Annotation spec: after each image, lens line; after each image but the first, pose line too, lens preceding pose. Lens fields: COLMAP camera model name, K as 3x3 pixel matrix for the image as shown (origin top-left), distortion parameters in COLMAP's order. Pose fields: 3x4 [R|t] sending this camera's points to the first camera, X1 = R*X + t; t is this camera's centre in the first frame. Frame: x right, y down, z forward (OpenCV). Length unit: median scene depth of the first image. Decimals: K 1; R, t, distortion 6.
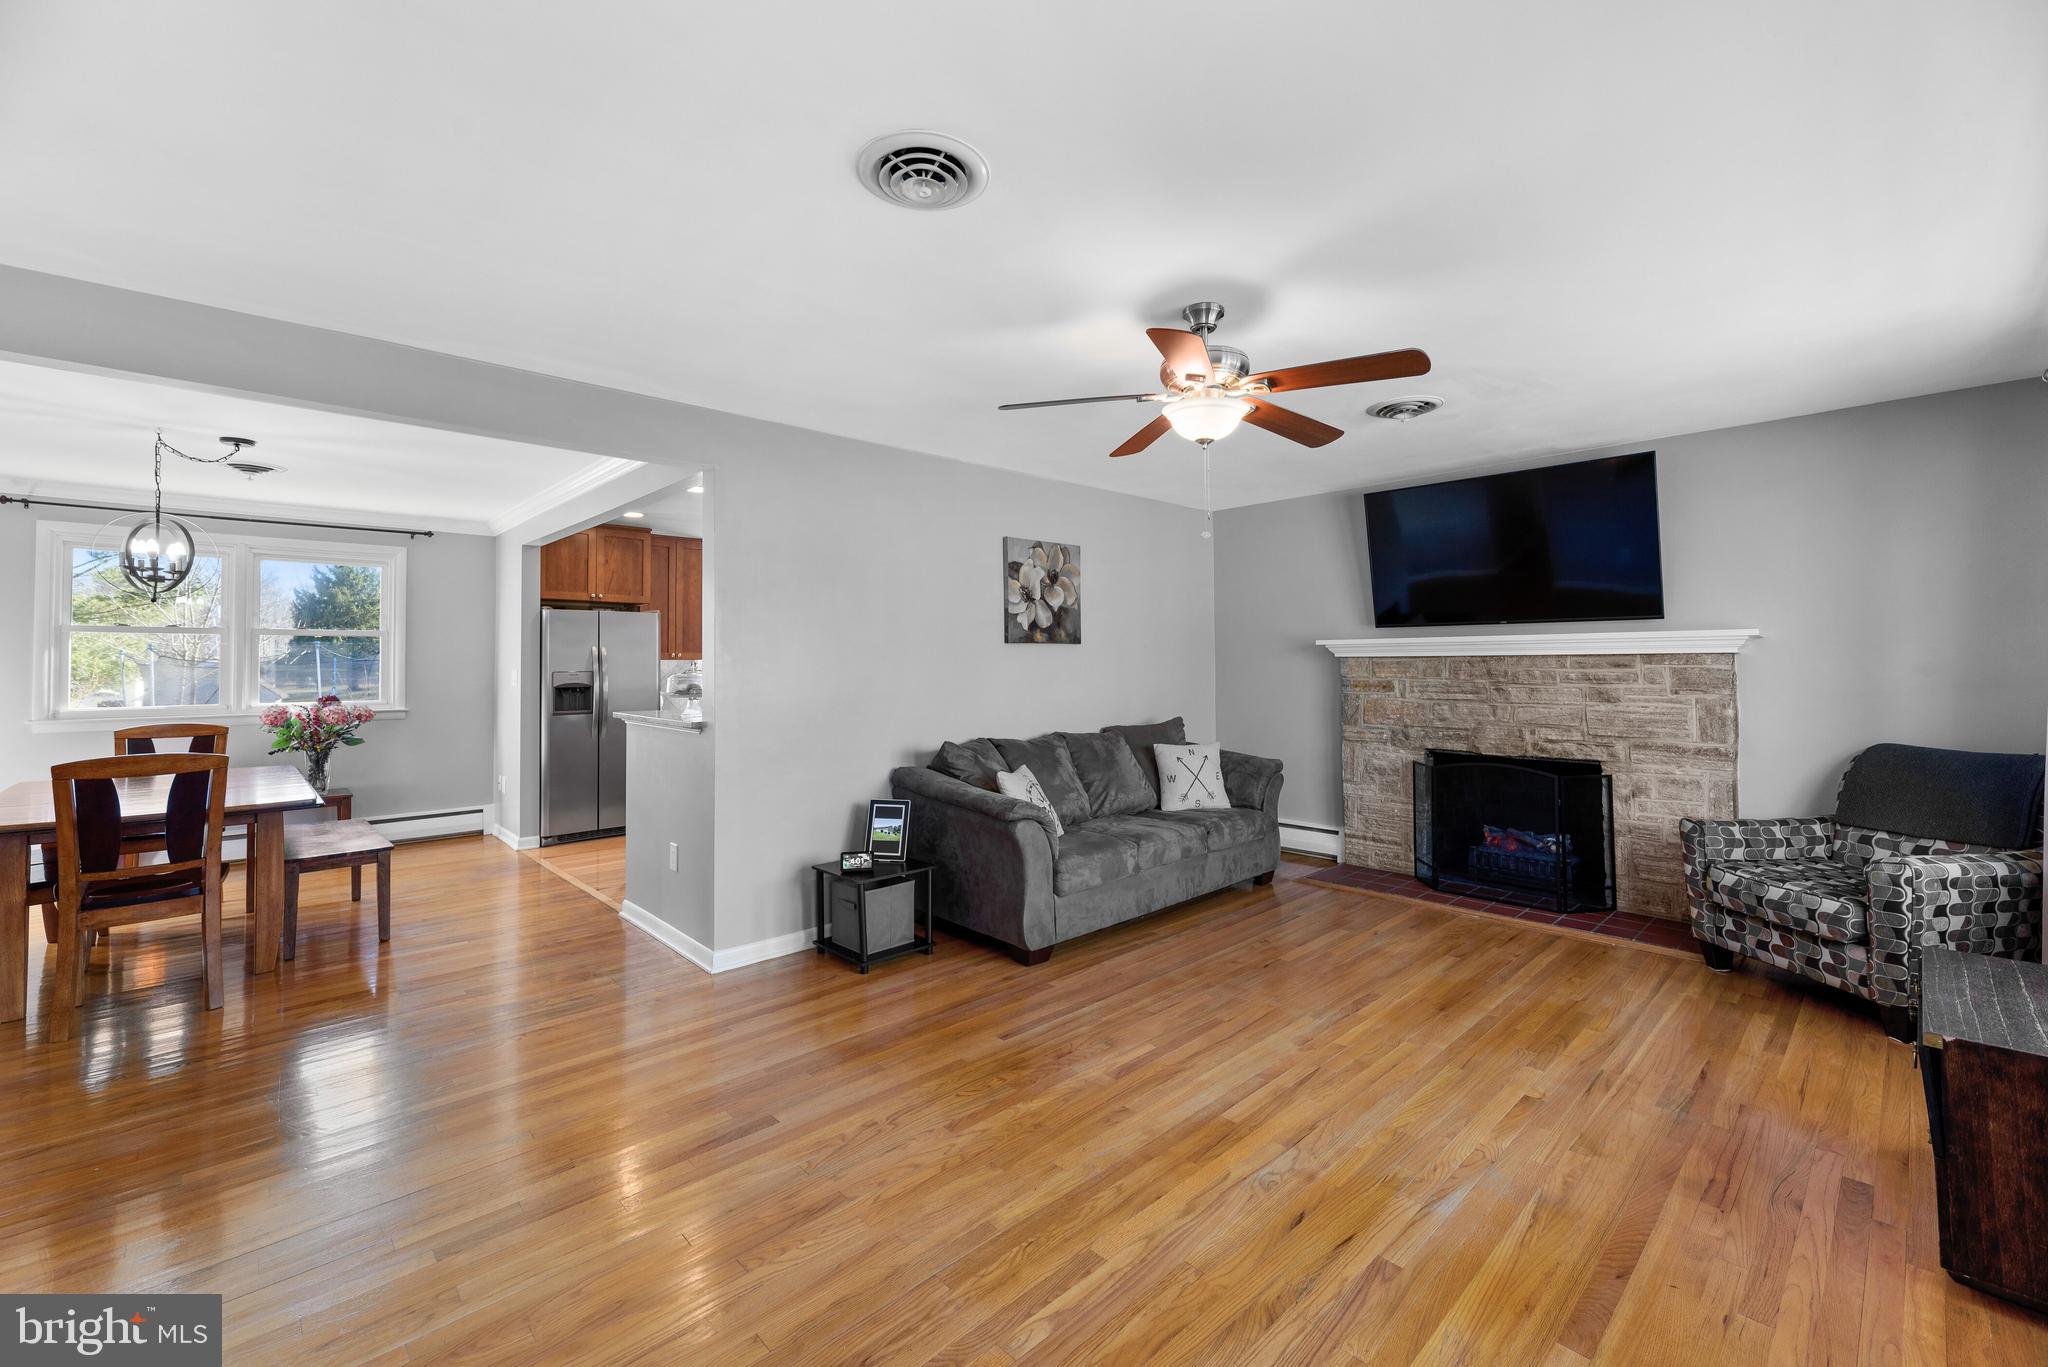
lens RADIAL K [[826.2, 0, 1016.5], [0, 826.2, 647.4], [0, 0, 1]] dist [0.000859, 0.000650]
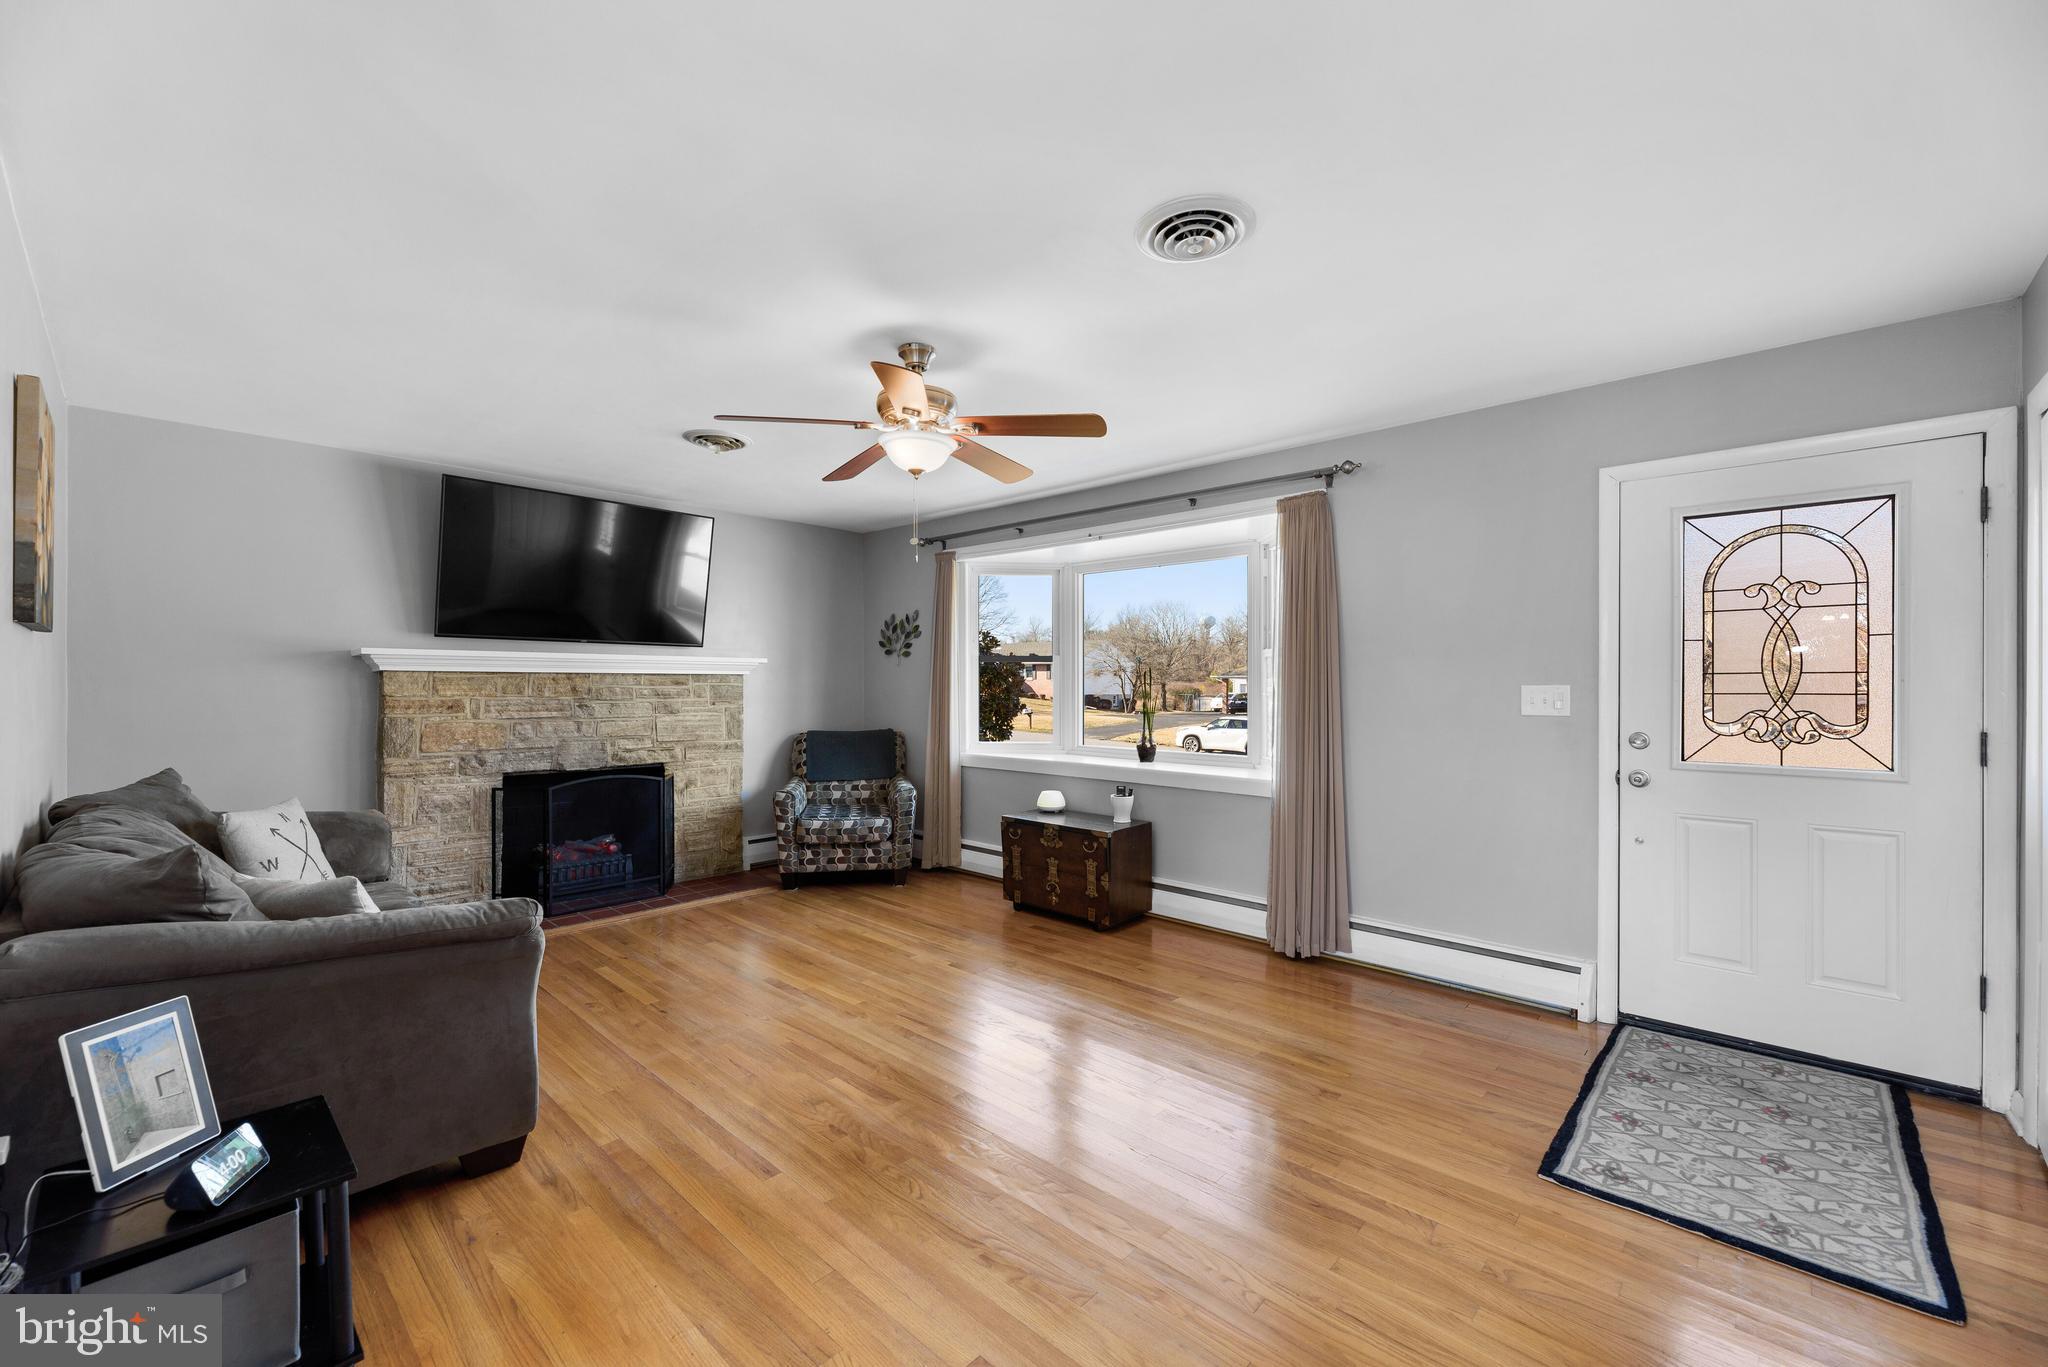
lens RADIAL K [[826.2, 0, 1029.4], [0, 826.2, 687.6], [0, 0, 1]] dist [0.000859, 0.000650]
pose [[-0.060185, 0.000849, 0.998187, -0.490903], [-0.021222, 0.999773, -0.002130, 0.019054], [-0.997962, -0.021312, -0.060153, 0.519458]]
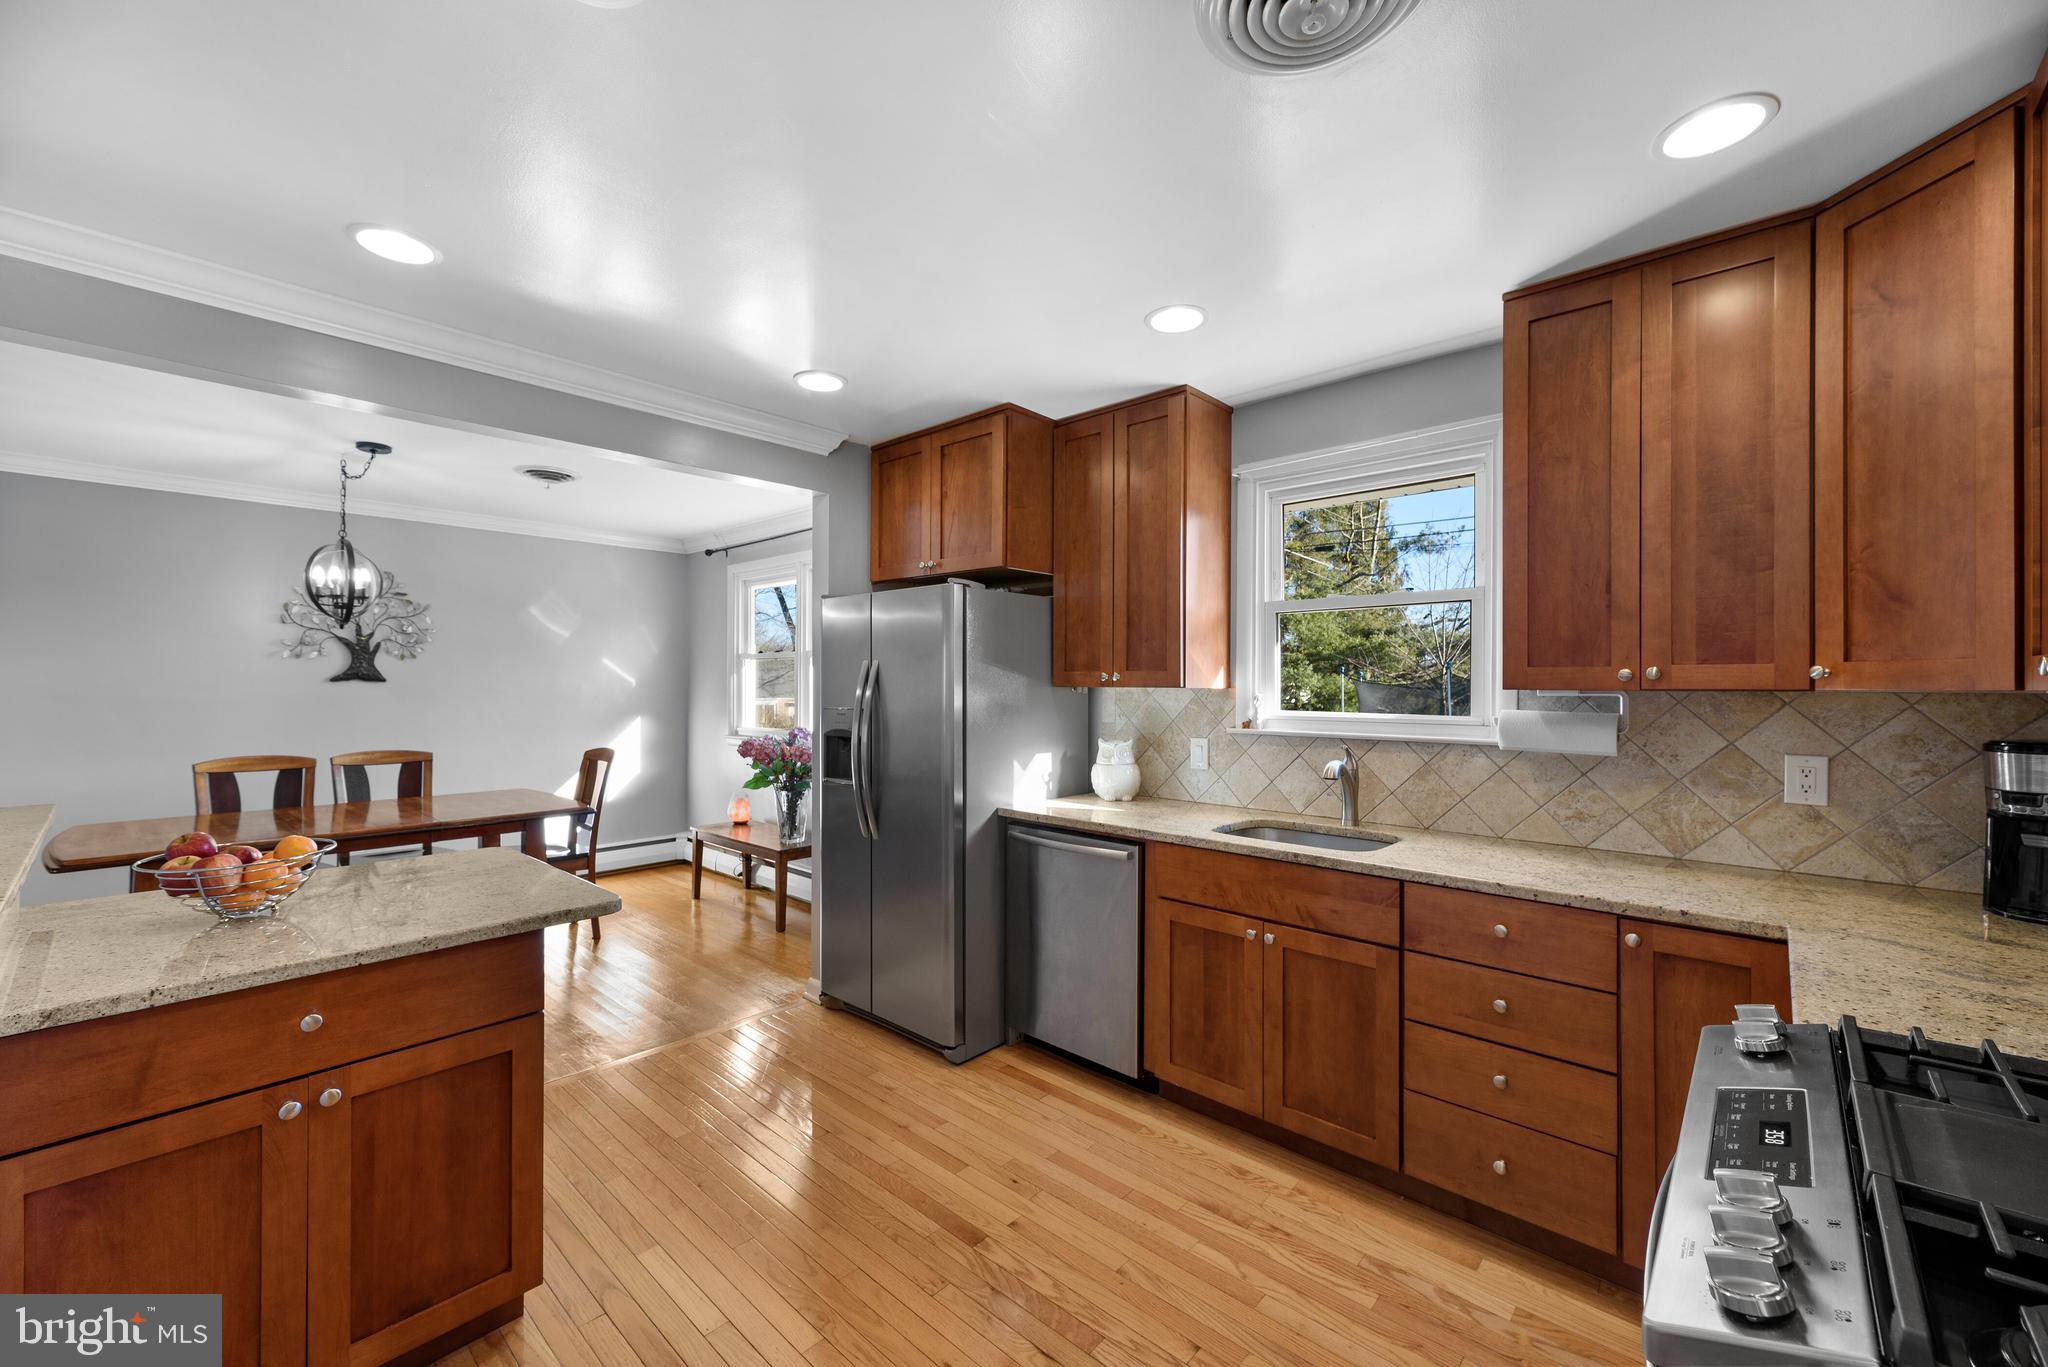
lens RADIAL K [[826.2, 0, 1032.5], [0, 826.2, 680.6], [0, 0, 1]] dist [0.000859, 0.000650]
pose [[0.067883, 0.001065, -0.997693, 0.028699], [0.013003, 0.999914, 0.001952, 0.016075], [0.997609, -0.013106, 0.067863, 1.460303]]
